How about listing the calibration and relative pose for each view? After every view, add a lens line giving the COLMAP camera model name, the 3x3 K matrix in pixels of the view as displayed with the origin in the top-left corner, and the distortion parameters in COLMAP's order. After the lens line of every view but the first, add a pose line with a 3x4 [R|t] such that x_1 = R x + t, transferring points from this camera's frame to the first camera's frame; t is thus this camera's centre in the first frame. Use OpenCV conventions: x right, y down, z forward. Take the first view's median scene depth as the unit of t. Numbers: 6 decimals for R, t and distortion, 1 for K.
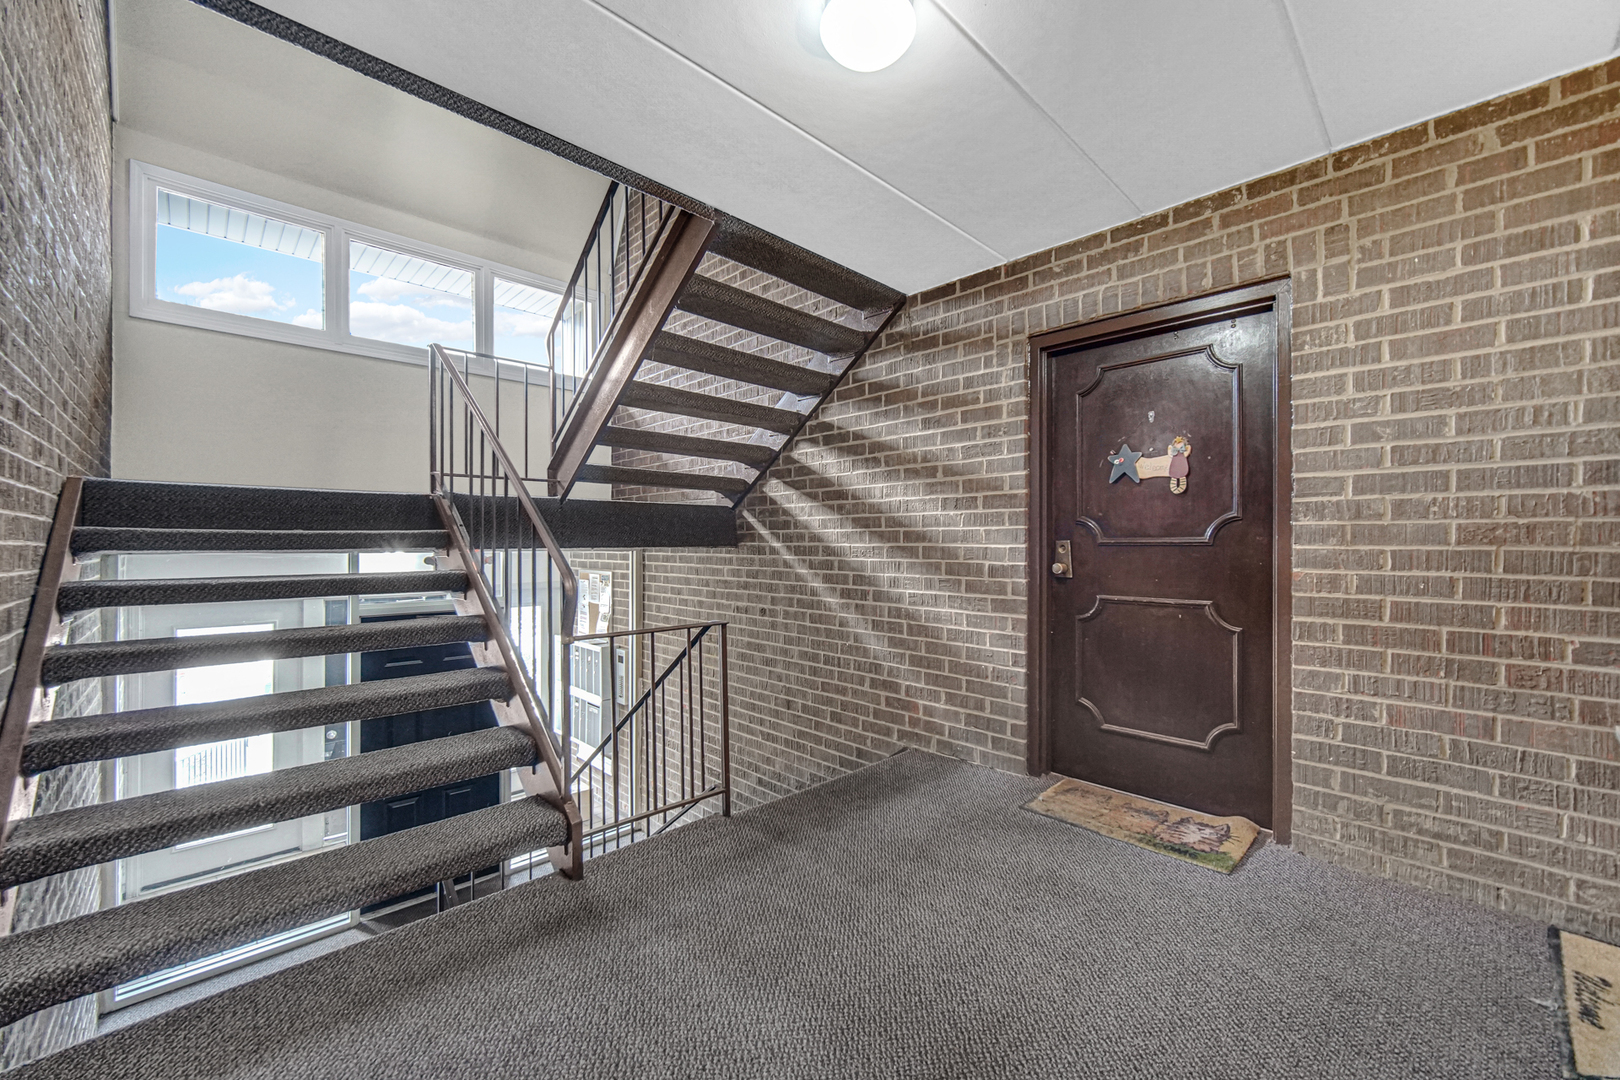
lens RADIAL K [[647.8, 0, 810.3], [0, 647.8, 541.5], [0, 0, 1]] dist [-0.003563, 0.000804]
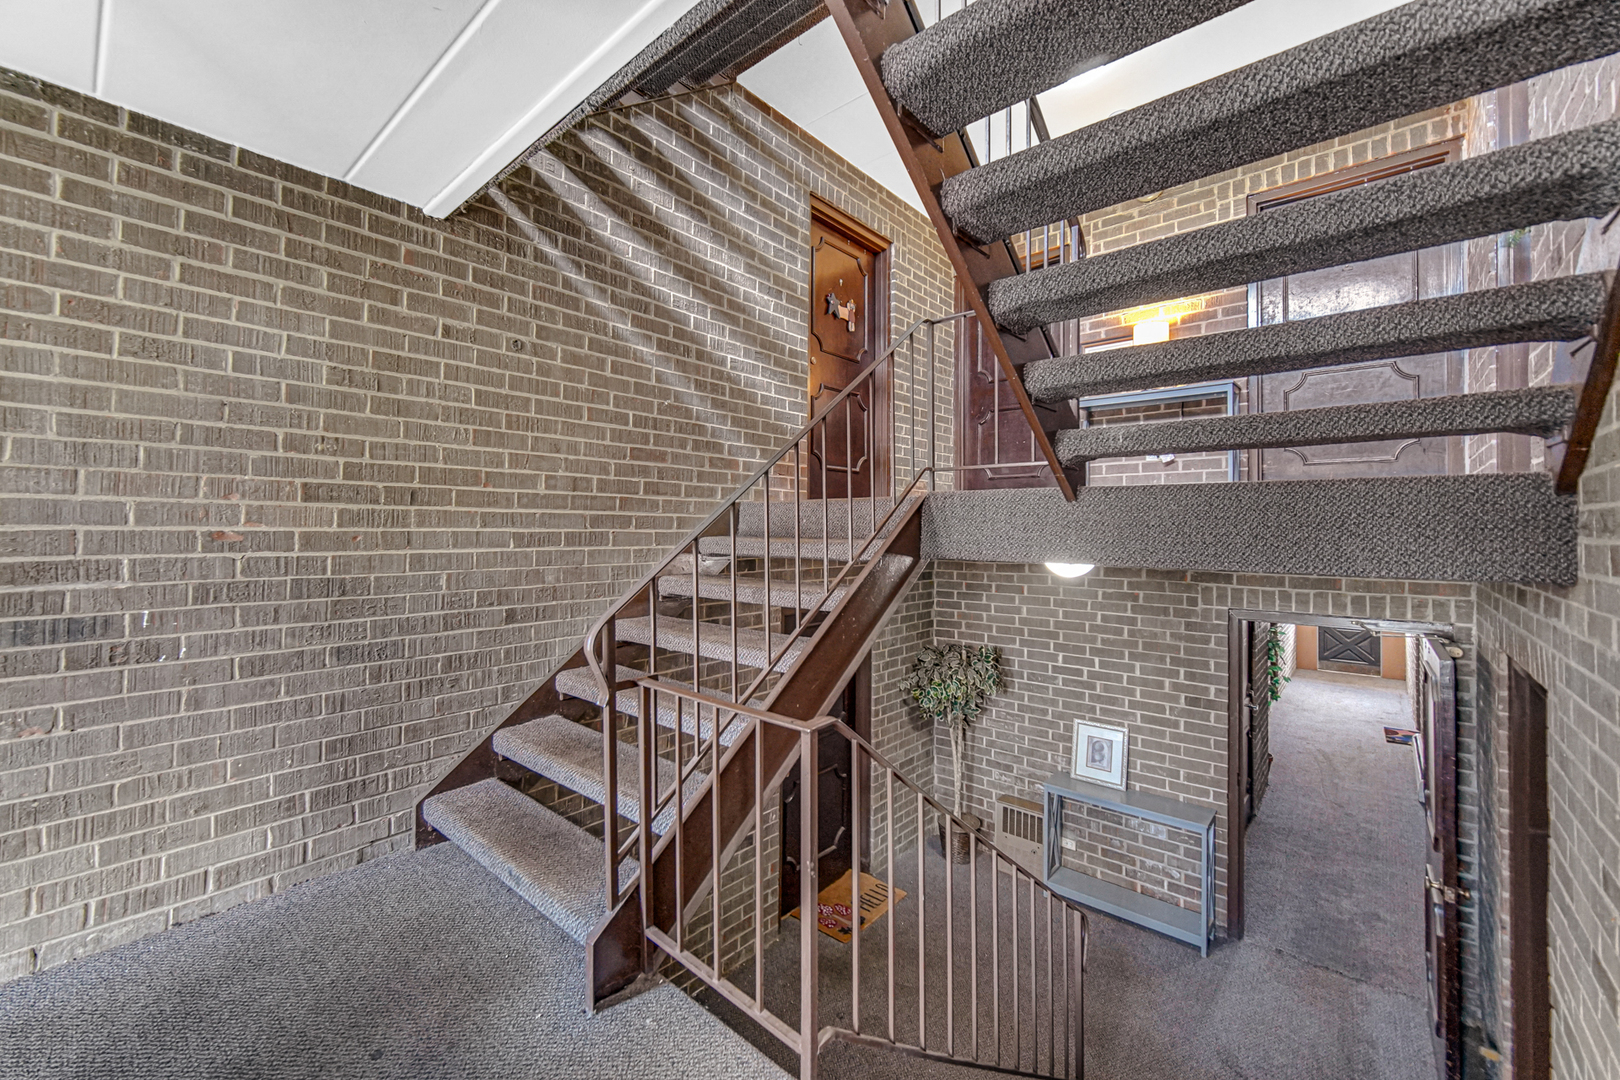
lens RADIAL K [[647.8, 0, 809.8], [0, 647.8, 532.5], [0, 0, 1]] dist [-0.003563, 0.000804]
pose [[-0.096223, -0.001984, 0.995358, -0.875984], [-0.001607, 0.999997, 0.001838, 0.347118], [-0.995358, -0.001423, -0.096226, 0.928572]]
